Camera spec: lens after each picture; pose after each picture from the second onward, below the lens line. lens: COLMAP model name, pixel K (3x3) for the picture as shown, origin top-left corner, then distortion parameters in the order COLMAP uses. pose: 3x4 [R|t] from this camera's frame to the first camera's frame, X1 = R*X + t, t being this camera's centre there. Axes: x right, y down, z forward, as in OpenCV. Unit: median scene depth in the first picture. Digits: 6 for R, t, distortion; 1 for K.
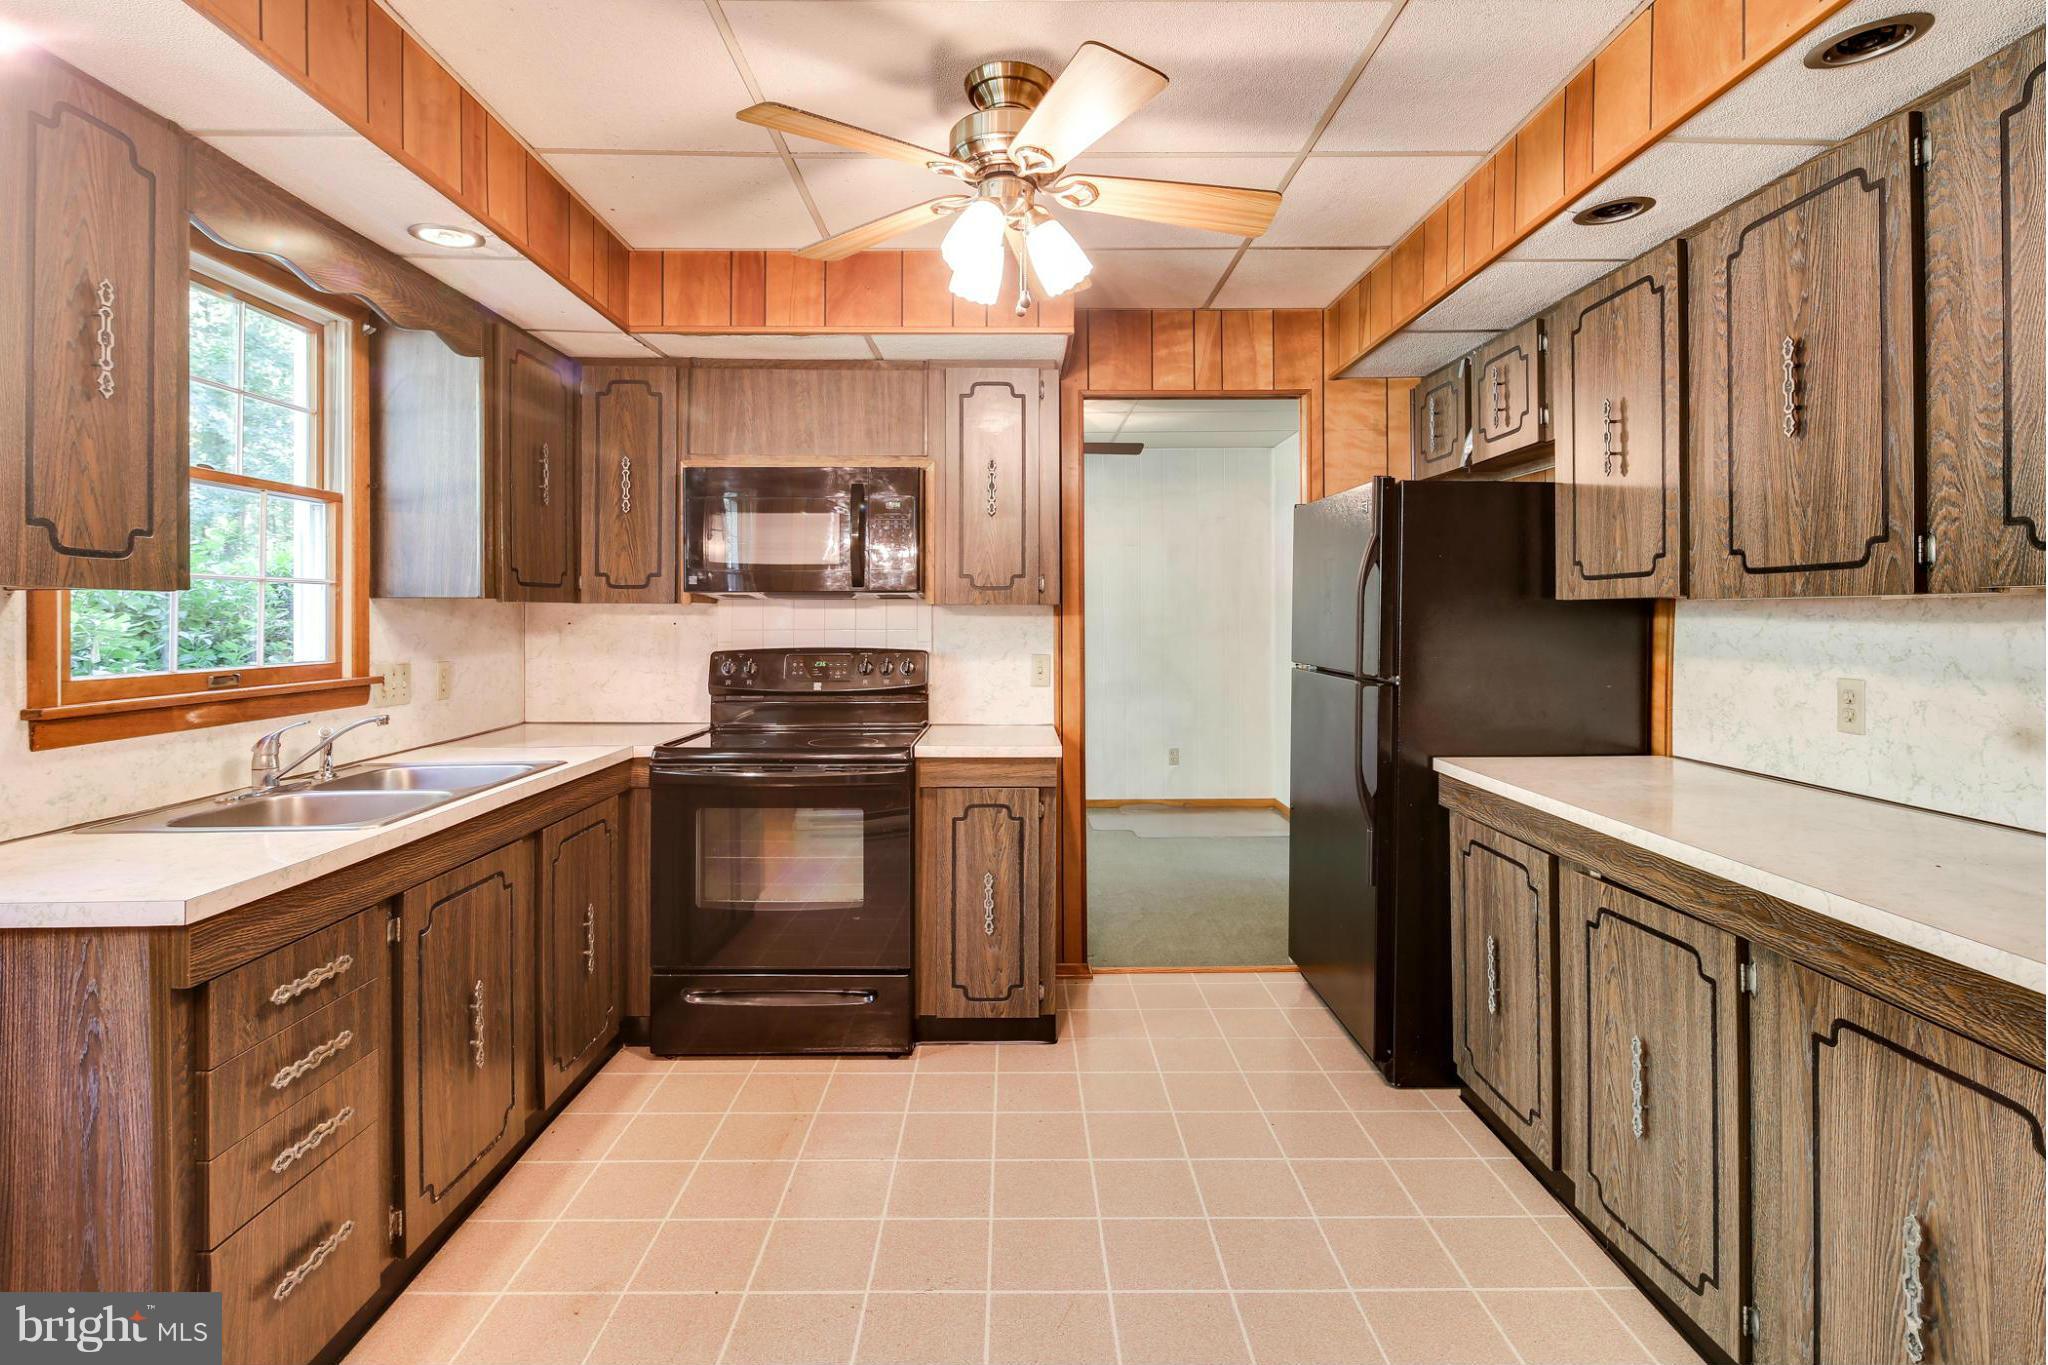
lens RADIAL K [[1005.2, 0, 1025.9], [0, 1005.2, 616.3], [0, 0, 1]] dist [0.003273, -0.005252]
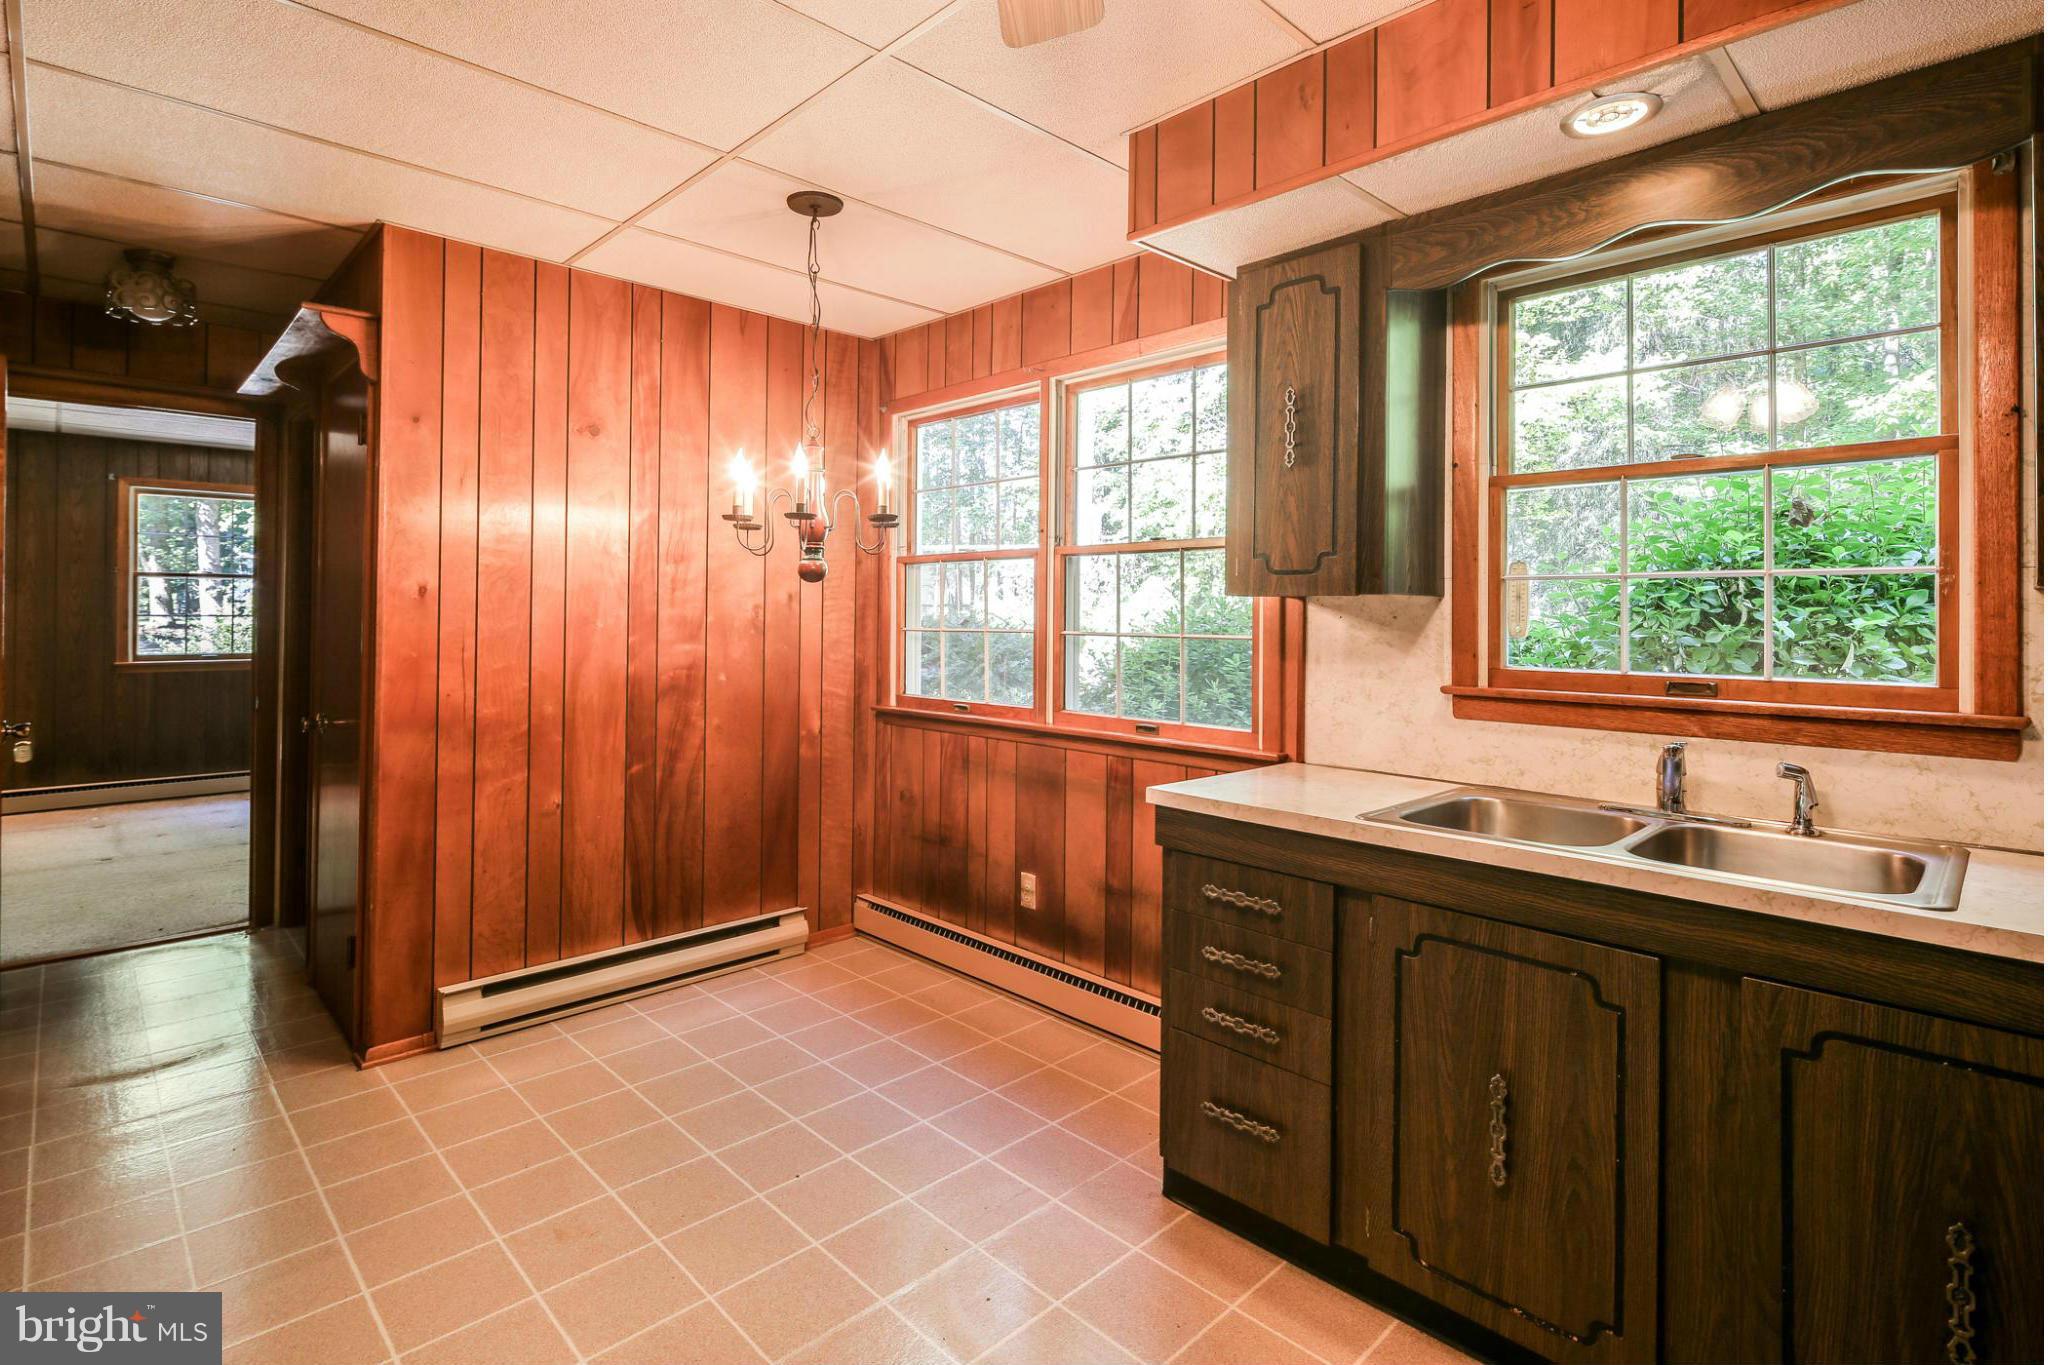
lens RADIAL K [[983.5, 0, 1025.3], [0, 983.5, 615.6], [0, 0, 1]] dist [0.001919, -0.000296]
pose [[-0.716072, -0.003387, -0.698018, 0.190034], [-0.006908, 0.999974, 0.002234, 0.000219], [0.697992, 0.006421, -0.716077, 0.901546]]
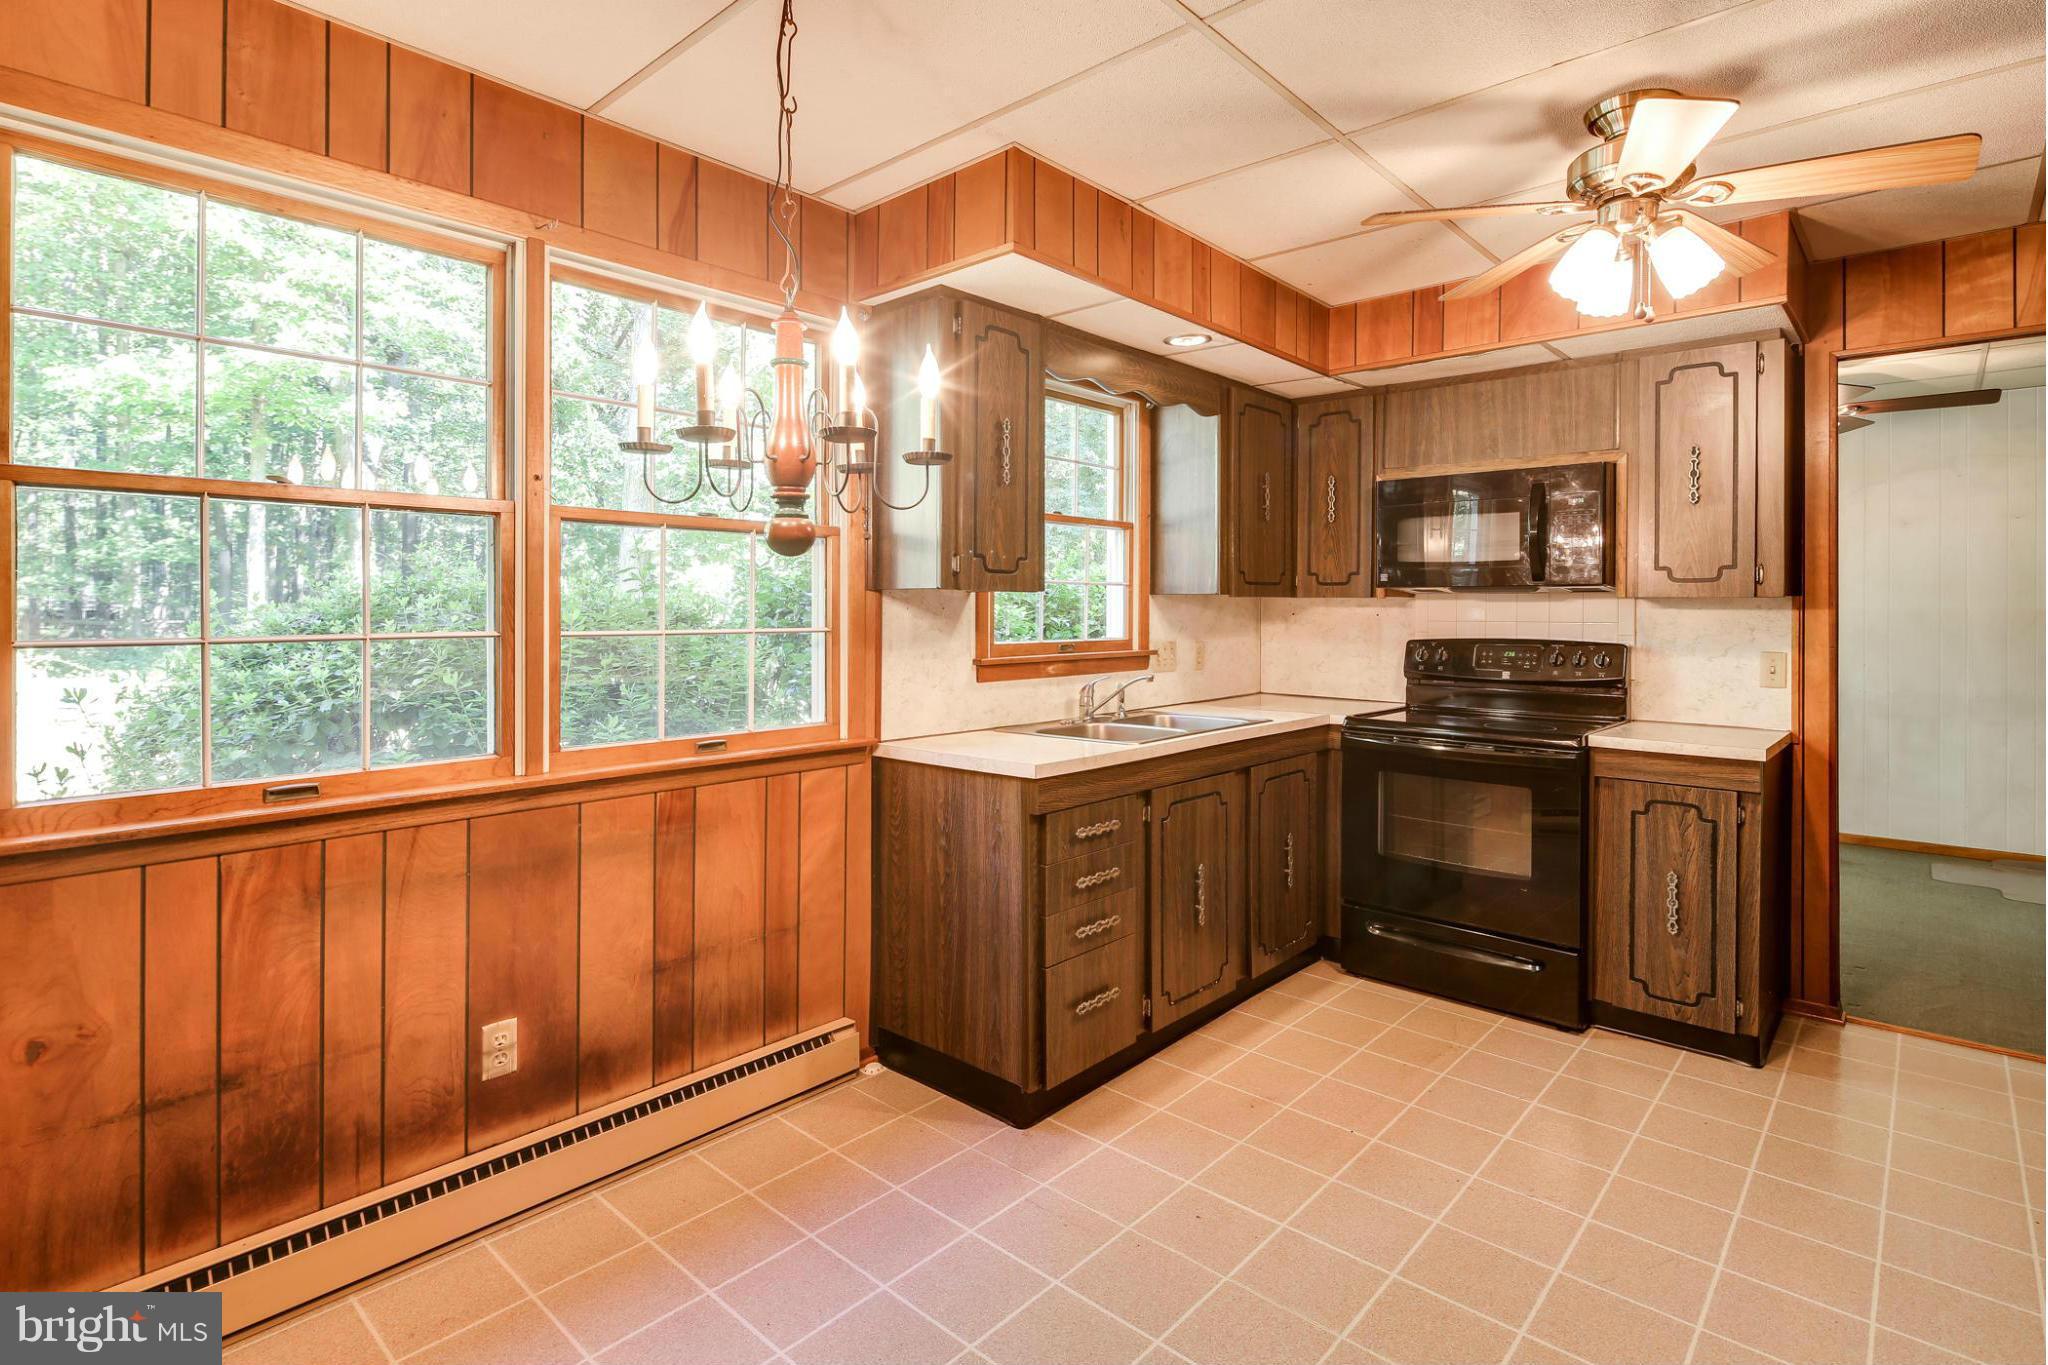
lens RADIAL K [[1005.2, 0, 1025.9], [0, 1005.2, 616.3], [0, 0, 1]] dist [0.003273, -0.005252]
pose [[0.737333, 0.008985, -0.675470, 0.161849], [-0.004165, 0.999953, 0.008756, 0.000596], [0.675517, -0.003643, 0.737335, -0.150418]]
